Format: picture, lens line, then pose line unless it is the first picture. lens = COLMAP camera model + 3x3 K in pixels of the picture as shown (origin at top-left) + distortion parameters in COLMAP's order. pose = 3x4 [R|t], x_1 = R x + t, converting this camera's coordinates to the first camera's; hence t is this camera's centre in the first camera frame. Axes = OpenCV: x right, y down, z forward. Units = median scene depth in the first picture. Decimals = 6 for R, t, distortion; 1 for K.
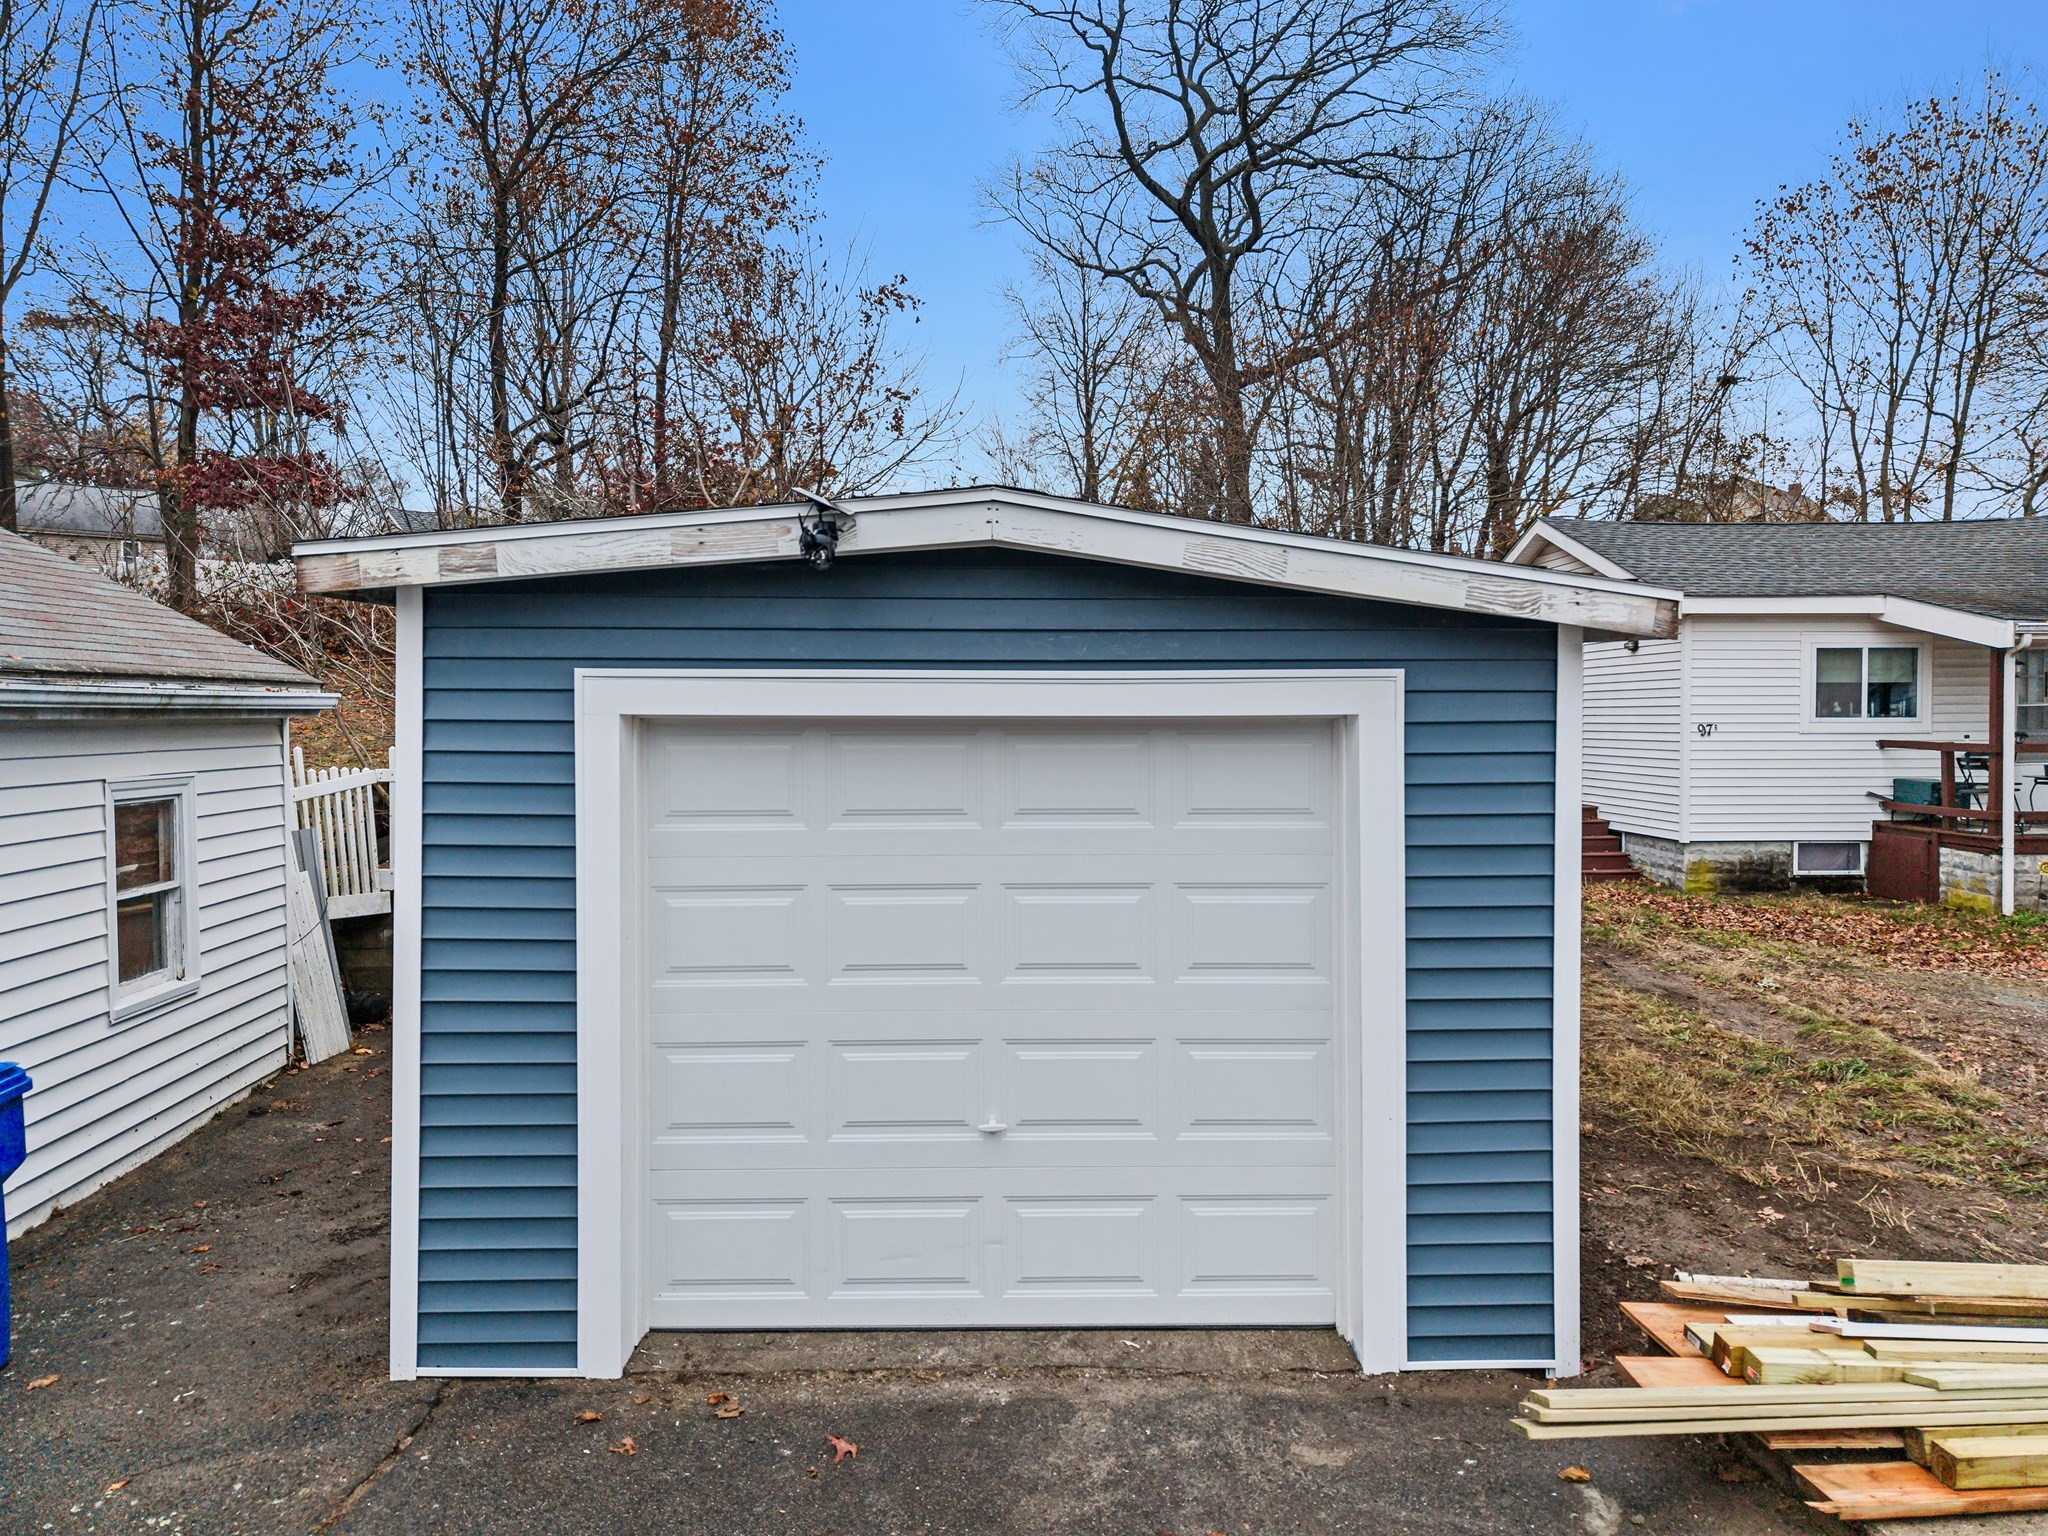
lens RADIAL K [[1410.9, 0, 1029.4], [0, 1410.9, 732.5], [0, 0, 1]] dist [0.000667, 0.000205]
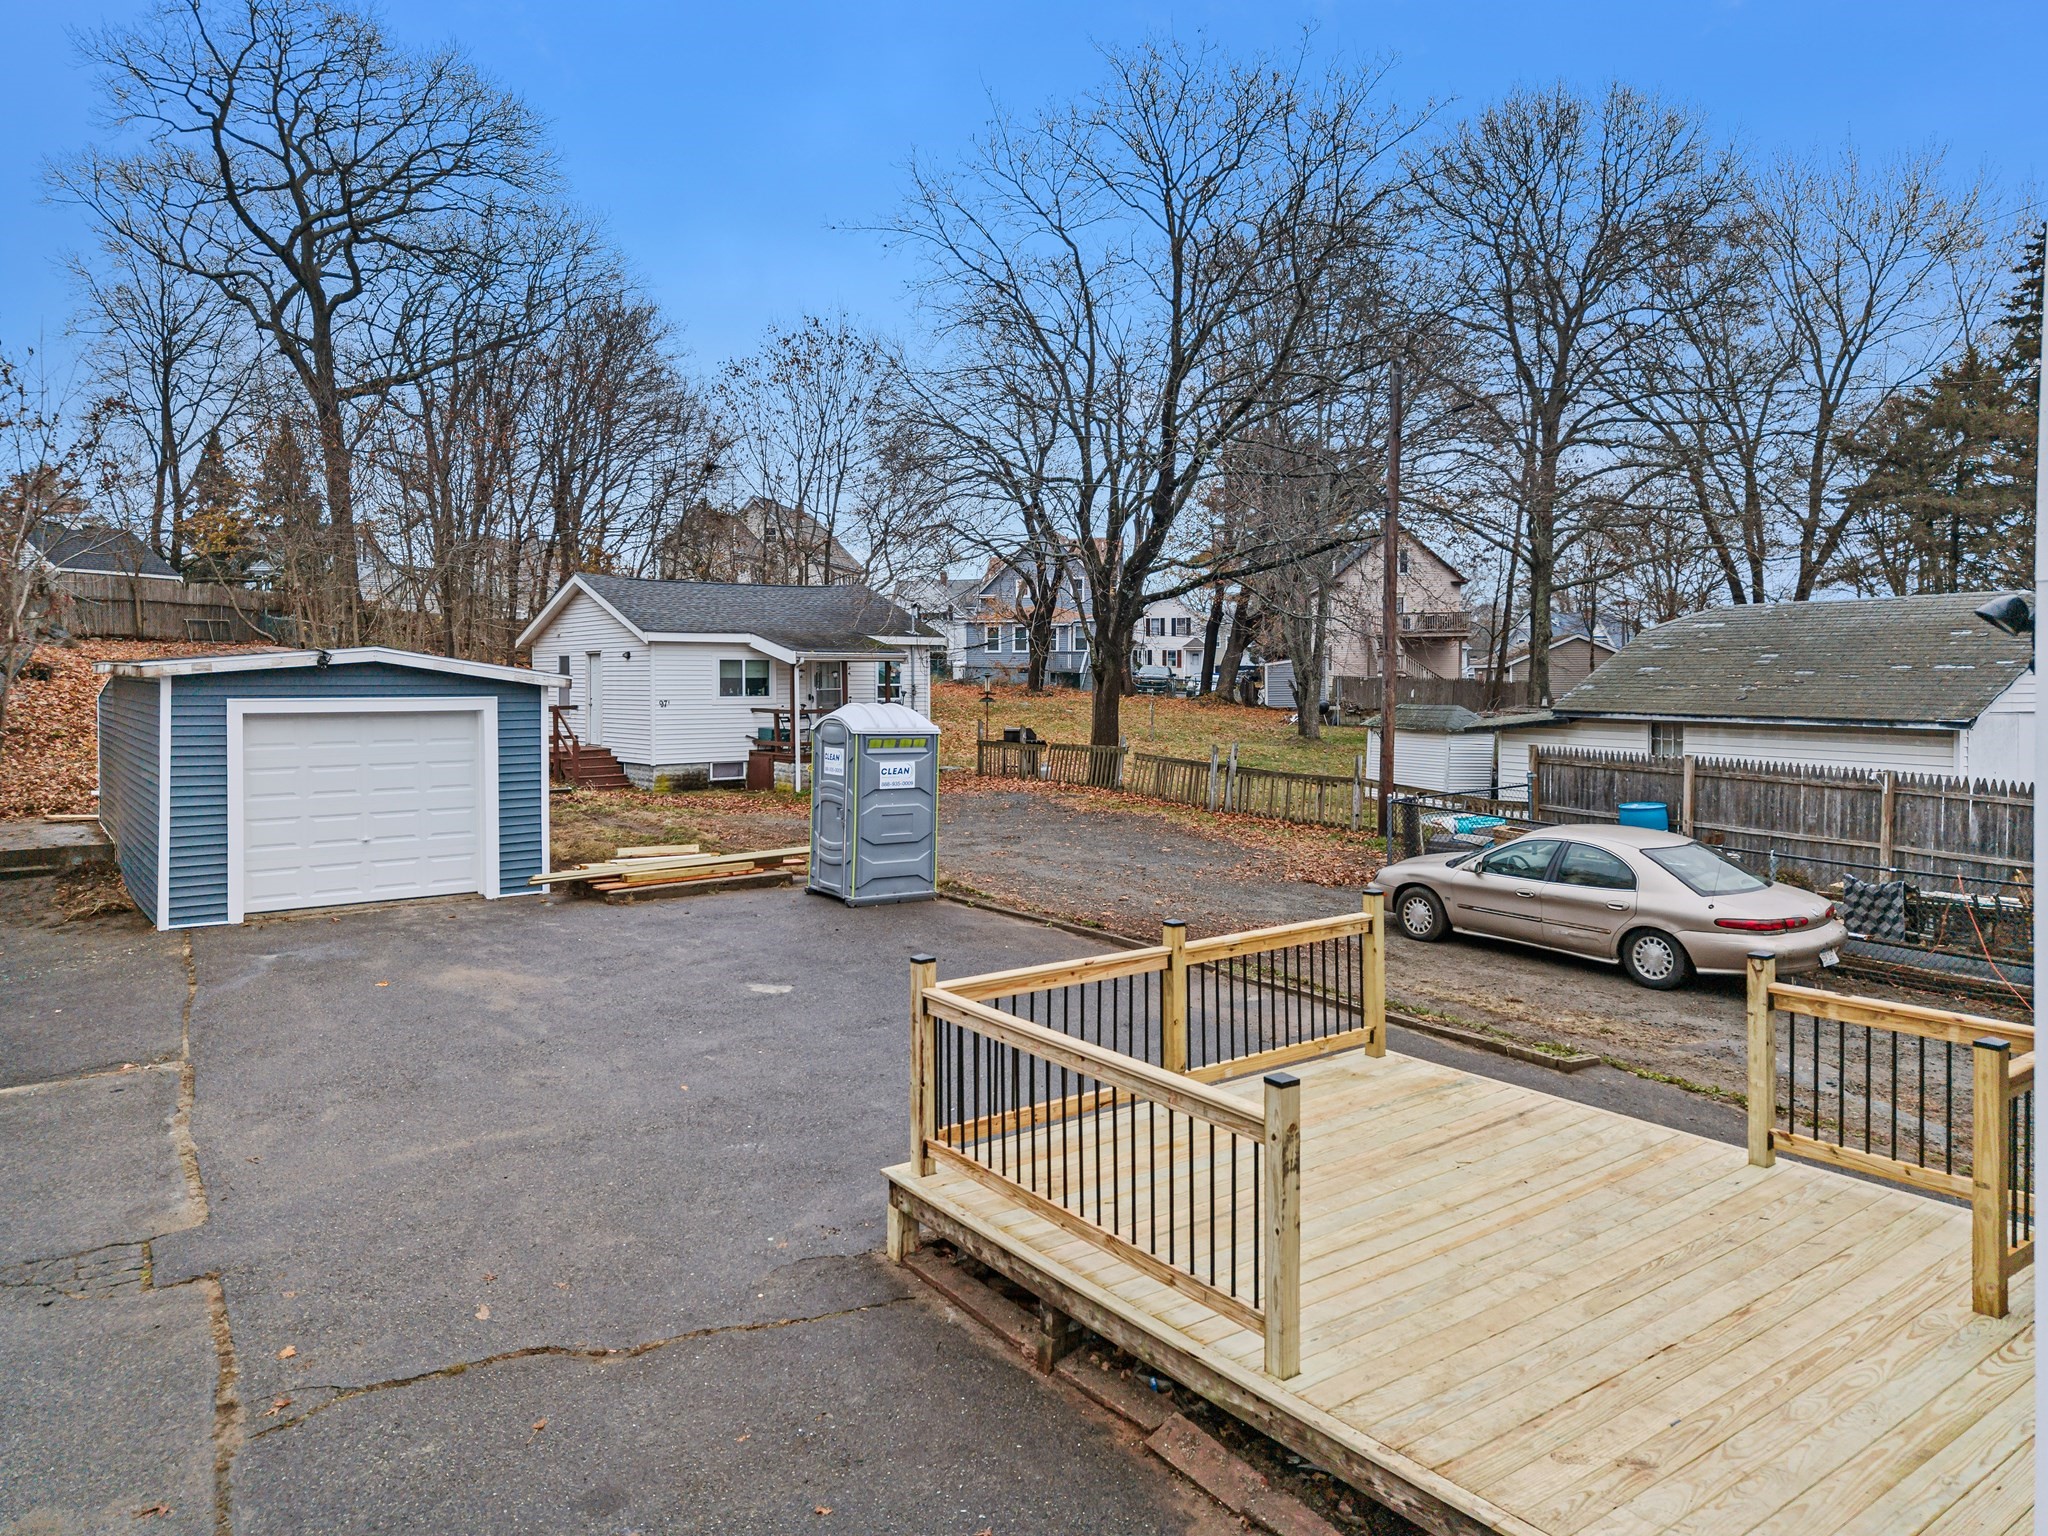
lens RADIAL K [[1388.3, 0, 1027.8], [0, 1388.3, 713.9], [0, 0, 1]] dist [0.035396, -0.044432]
pose [[0.807807, -0.014425, 0.589271, -0.203275], [0.006099, 0.999852, 0.016116, -0.014539], [-0.589416, -0.009425, 0.807775, -0.735481]]
